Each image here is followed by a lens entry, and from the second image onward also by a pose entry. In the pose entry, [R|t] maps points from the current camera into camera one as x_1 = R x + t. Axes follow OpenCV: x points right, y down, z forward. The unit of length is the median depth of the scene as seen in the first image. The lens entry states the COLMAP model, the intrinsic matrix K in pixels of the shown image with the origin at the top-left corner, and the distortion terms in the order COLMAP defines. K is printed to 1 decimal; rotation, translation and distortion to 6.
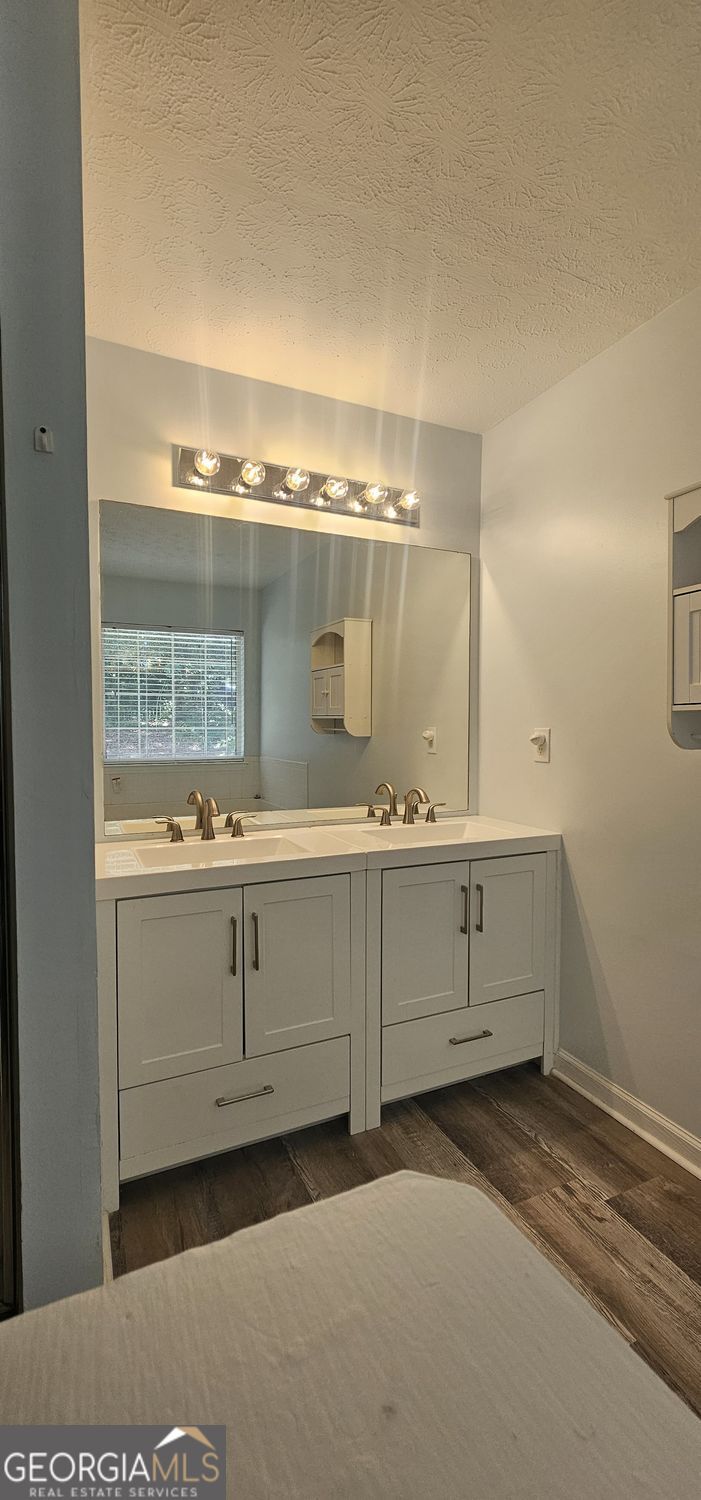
lens RADIAL K [[608.6, 0, 349.3], [0, 608.6, 753.0], [0, 0, 1]] dist [0.000896, 0.000001]
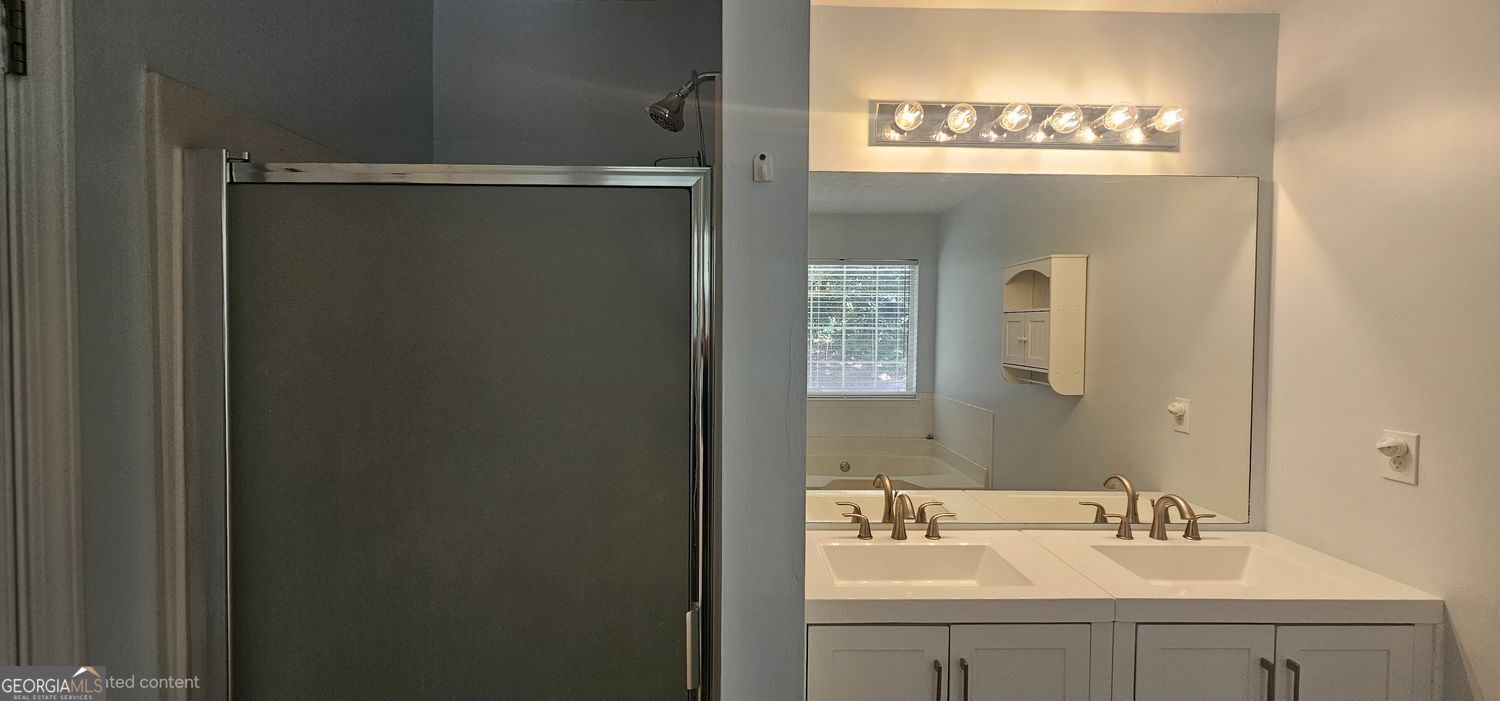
lens RADIAL K [[608.6, 0, 748.7], [0, 608.6, 347.9], [0, 0, 1]] dist [0.000896, 0.000001]
pose [[0.914173, 0.017218, -0.404959, -0.069073], [-0.024586, 0.999613, -0.013001, -0.102823], [0.404579, 0.021842, 0.914242, 0.086147]]
